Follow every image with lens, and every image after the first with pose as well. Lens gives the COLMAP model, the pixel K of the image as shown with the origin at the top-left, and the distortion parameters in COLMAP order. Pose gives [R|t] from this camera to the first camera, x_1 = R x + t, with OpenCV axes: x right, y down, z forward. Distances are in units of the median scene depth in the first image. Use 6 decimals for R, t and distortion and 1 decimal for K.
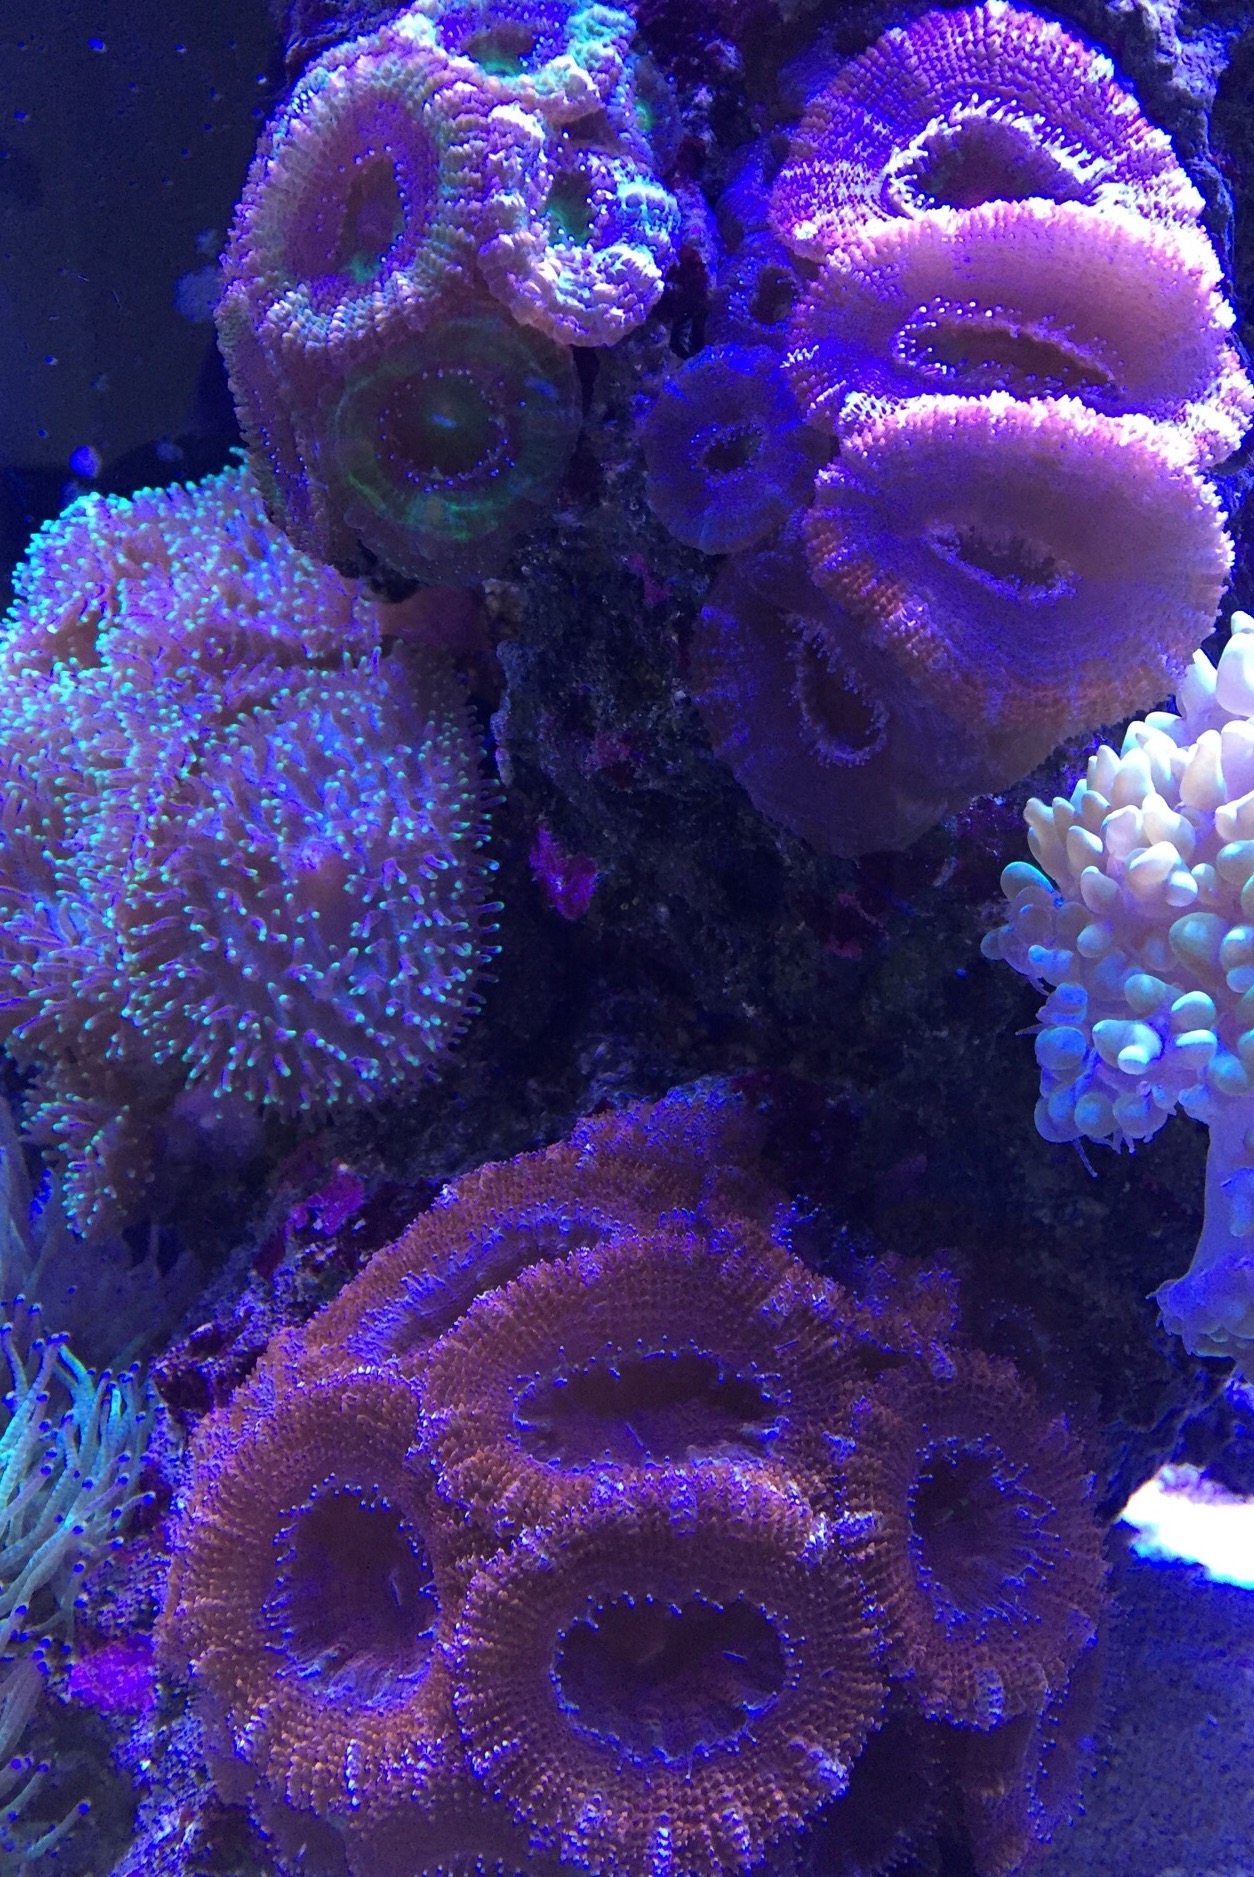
lens RADIAL K [[1565.8, 0, 627.7], [0, 1565.8, 940.6], [0, 0, 1]] dist [-0.000253, -0.000313]
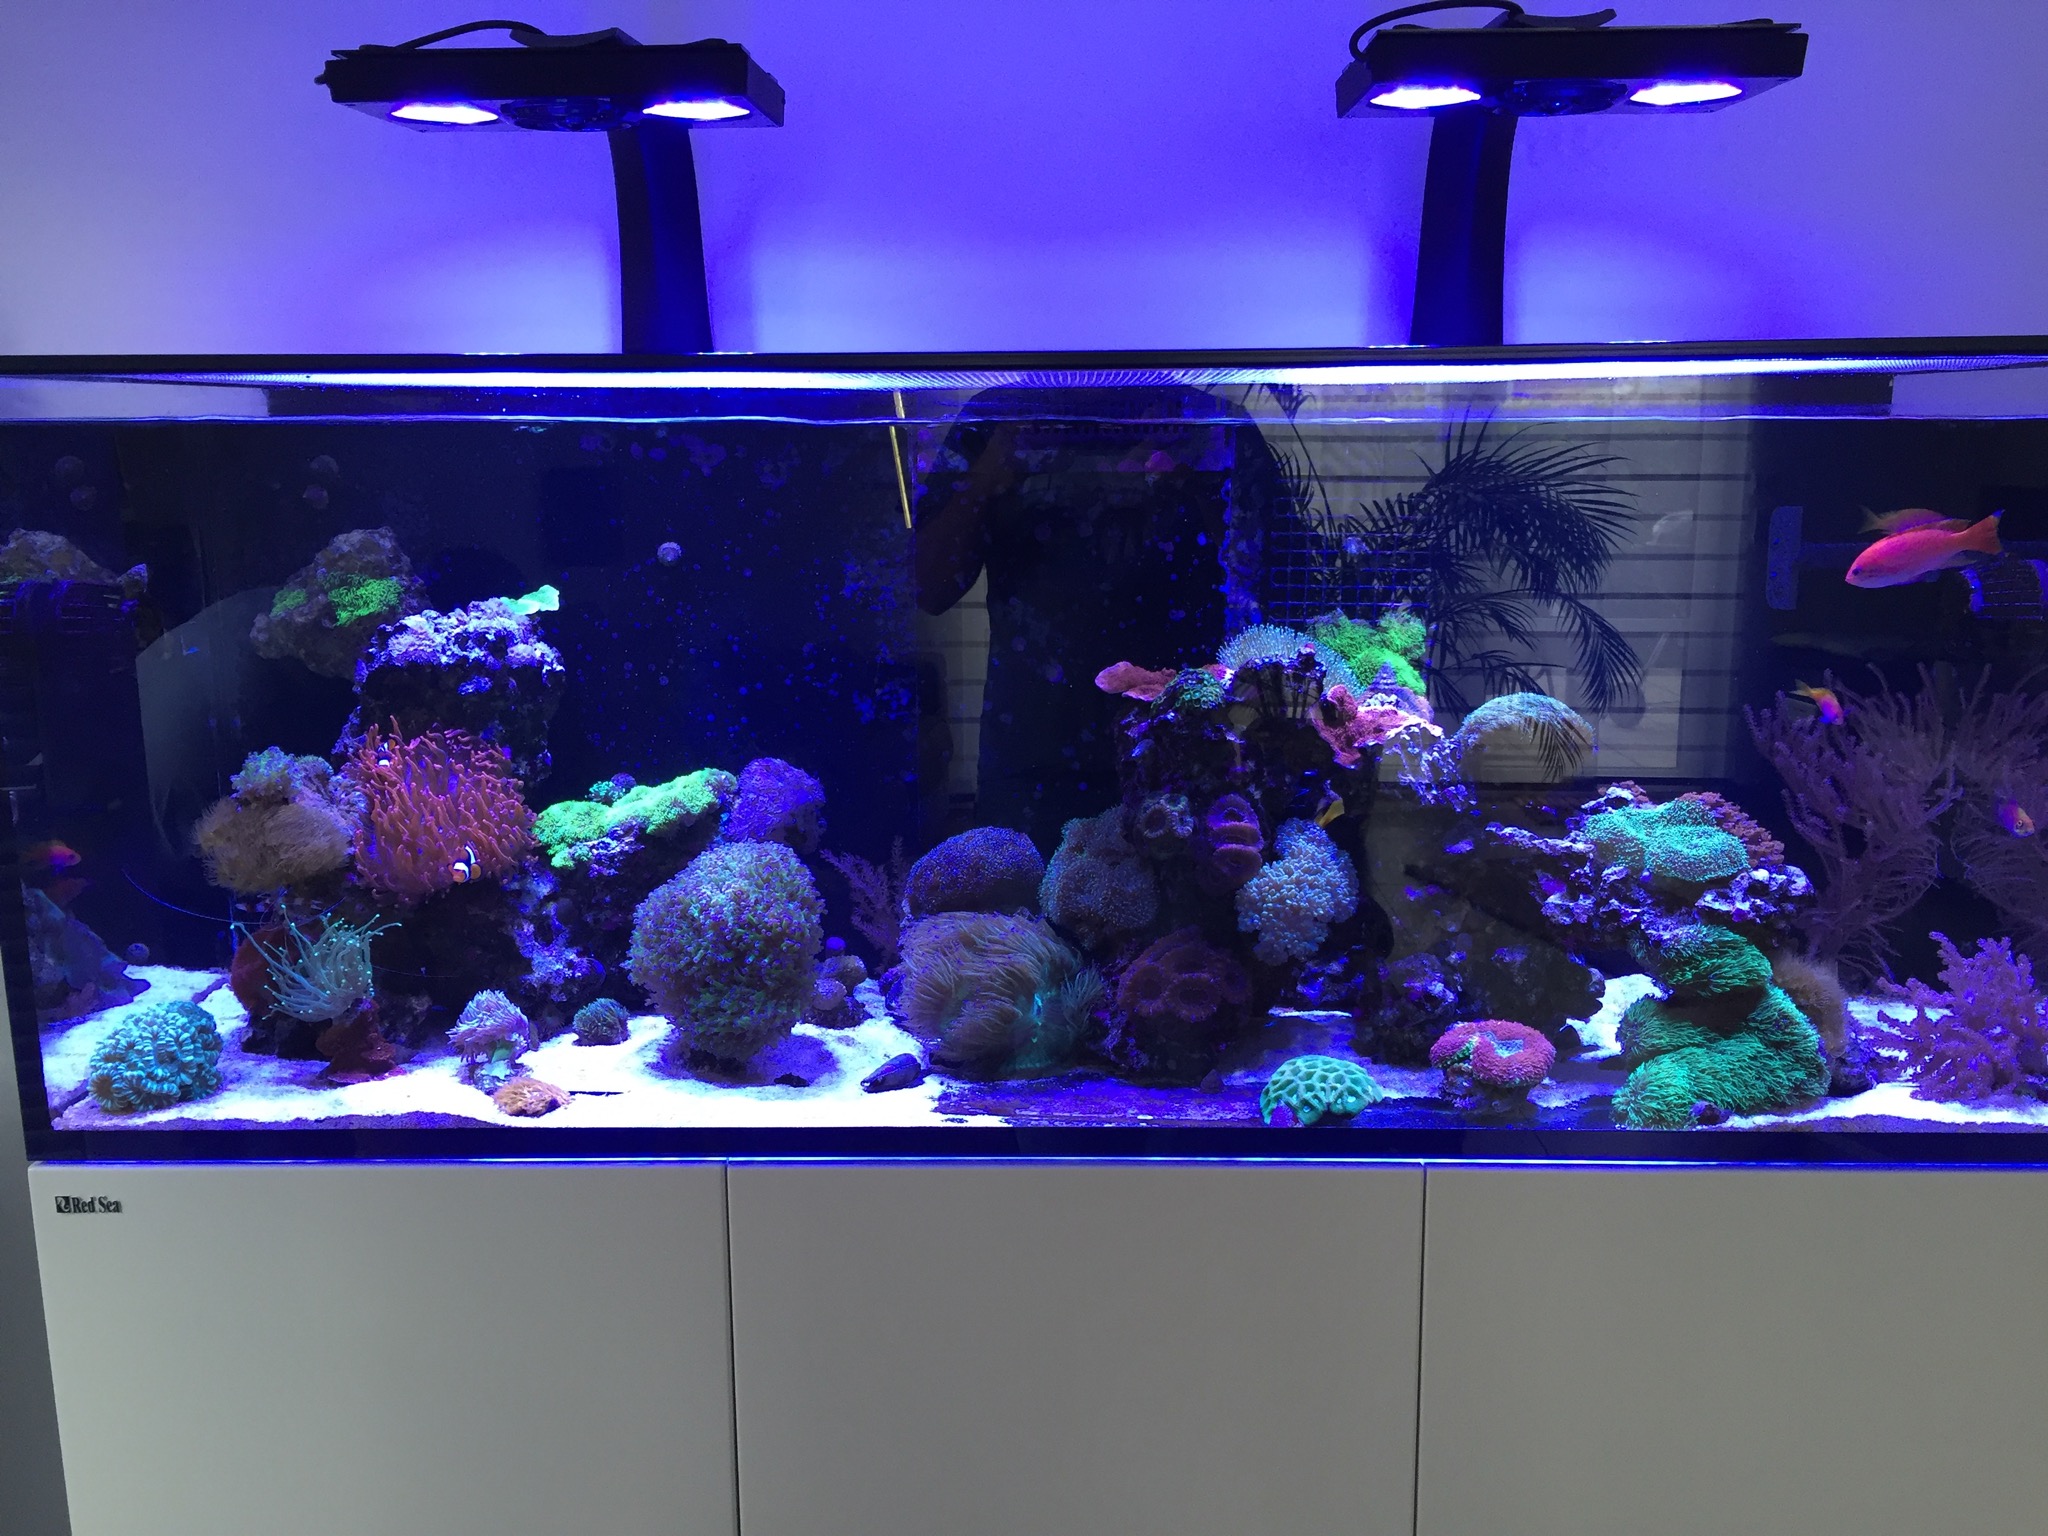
lens RADIAL K [[1755.0, 0, 1023.0], [0, 1755.0, 774.1], [0, 0, 1]] dist [0.095131, -0.059982]
pose [[0.999407, -0.008342, 0.033410, -1.074029], [0.008425, 0.999962, -0.002350, -0.632246], [-0.033389, 0.002630, 0.999439, -7.551583]]
